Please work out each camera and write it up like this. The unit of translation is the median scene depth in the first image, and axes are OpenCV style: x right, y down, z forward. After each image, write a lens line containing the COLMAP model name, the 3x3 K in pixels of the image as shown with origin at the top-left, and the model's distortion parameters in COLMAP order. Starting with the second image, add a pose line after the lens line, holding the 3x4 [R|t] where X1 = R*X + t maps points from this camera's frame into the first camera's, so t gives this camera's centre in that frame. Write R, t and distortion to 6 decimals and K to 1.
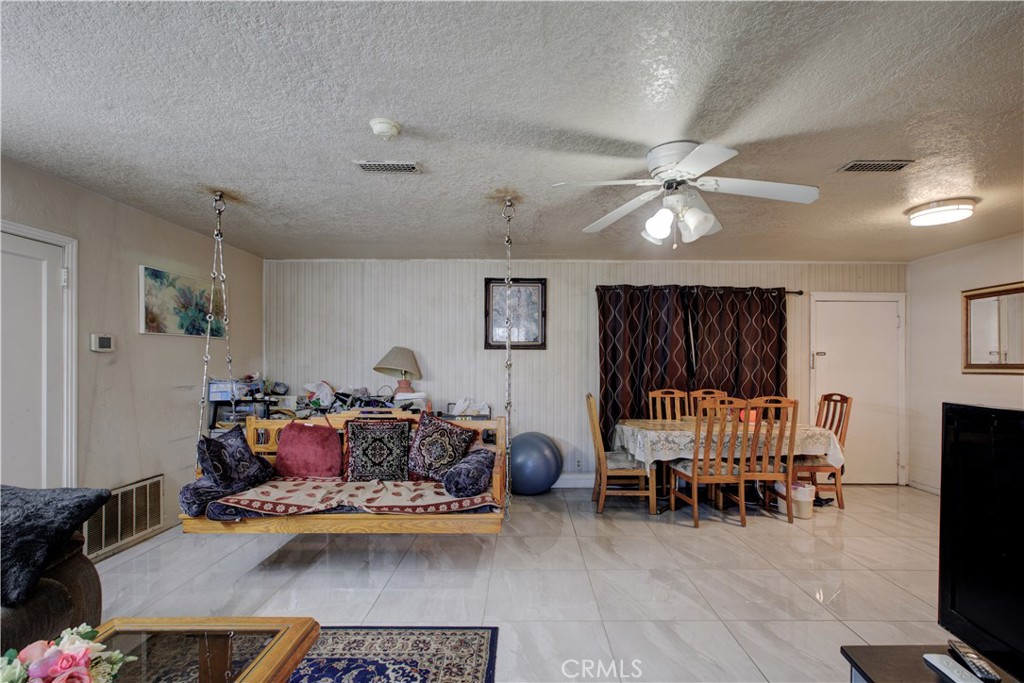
lens RADIAL K [[477.6, 0, 515.7], [0, 477.6, 364.1], [0, 0, 1]] dist [-0.004678, 0.004134]
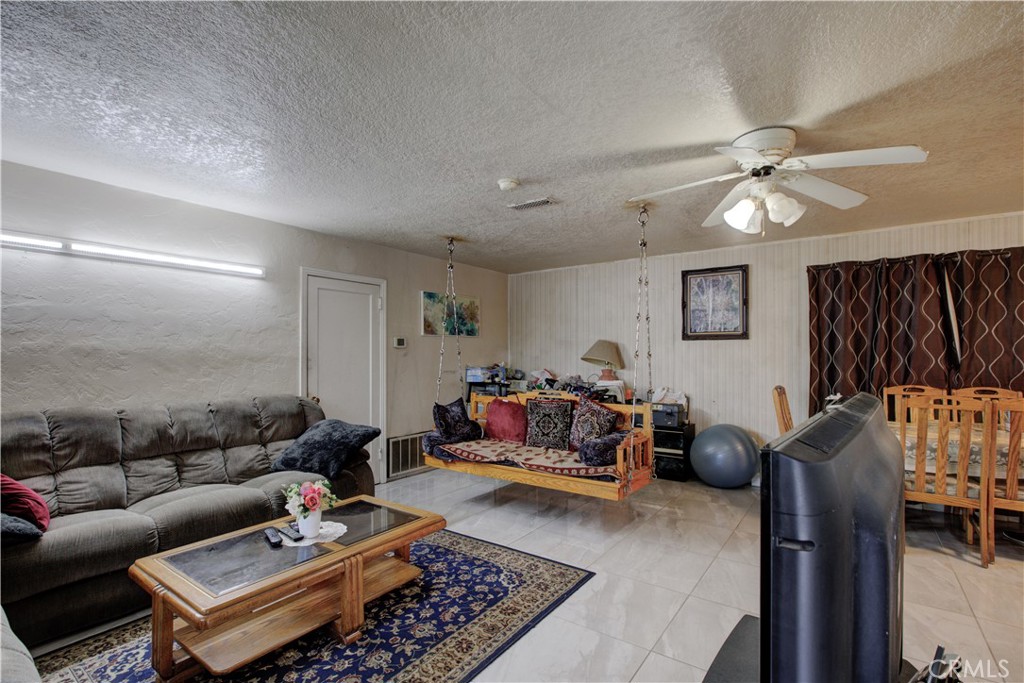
lens RADIAL K [[477.6, 0, 503.2], [0, 477.6, 353.9], [0, 0, 1]] dist [-0.004678, 0.004134]
pose [[0.804385, -0.004550, -0.594092, 0.352530], [0.002982, 0.999989, -0.003621, 0.000855], [0.594101, 0.001141, 0.804389, -0.078127]]
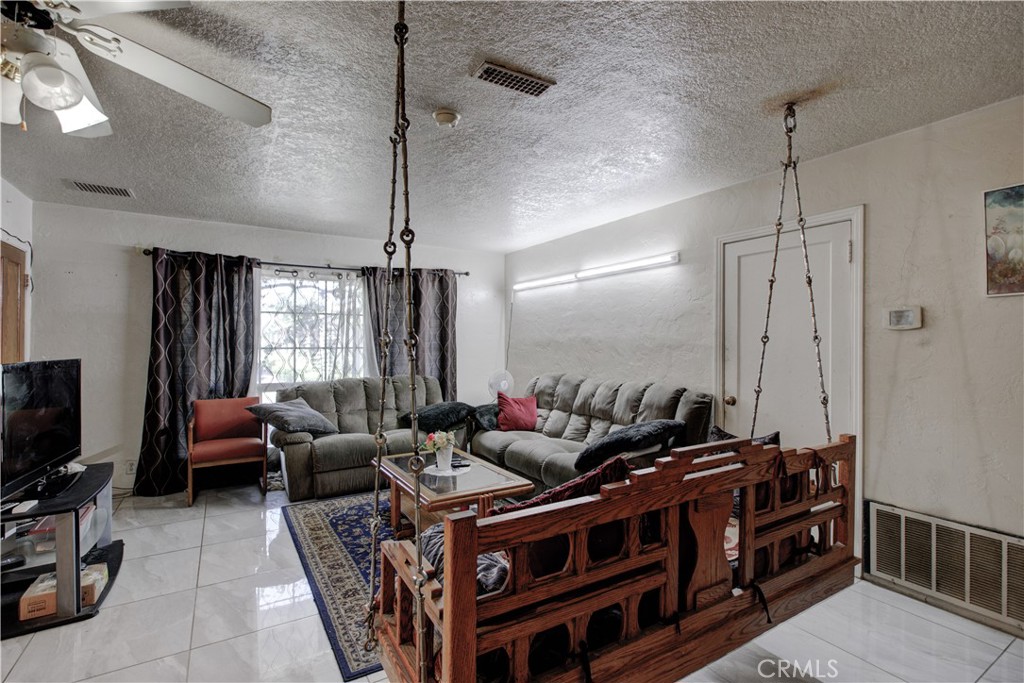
lens RADIAL K [[477.6, 0, 506.8], [0, 477.6, 338.4], [0, 0, 1]] dist [-0.004678, 0.004134]
pose [[-0.859054, -0.004210, -0.511867, 0.097997], [-0.000638, 0.999974, -0.007154, -0.004740], [0.511884, -0.005819, -0.859035, 1.303798]]
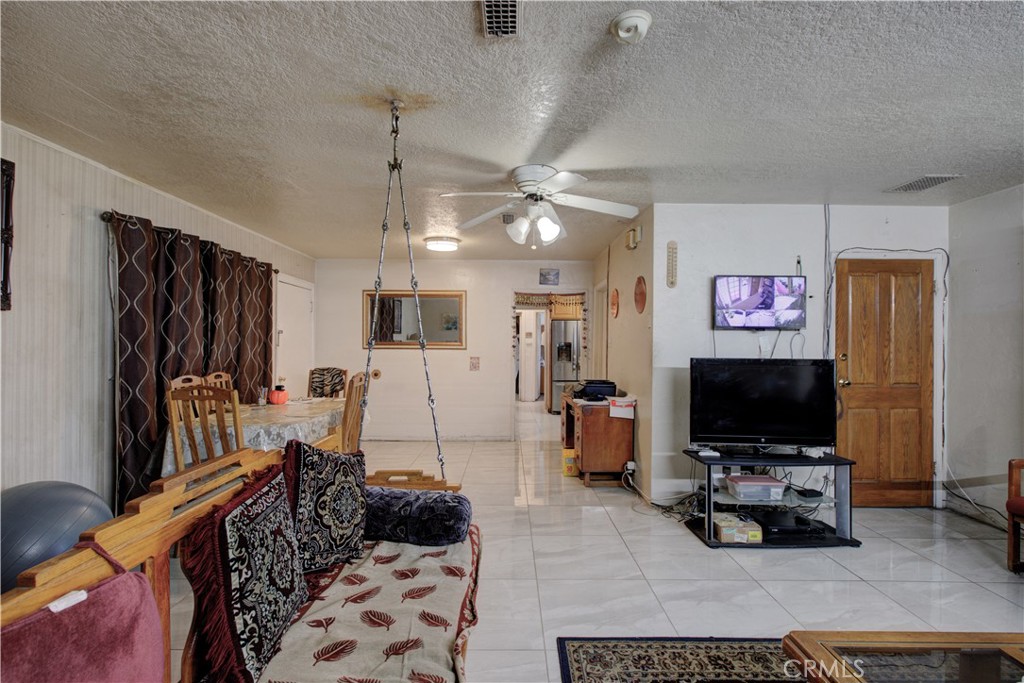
lens RADIAL K [[477.6, 0, 511.6], [0, 477.6, 342.5], [0, 0, 1]] dist [-0.004678, 0.004134]
pose [[-0.006225, 0.001454, 0.999980, -0.669766], [-0.005143, 0.999986, -0.001486, -0.000303], [-0.999967, -0.005152, -0.006217, 0.785648]]
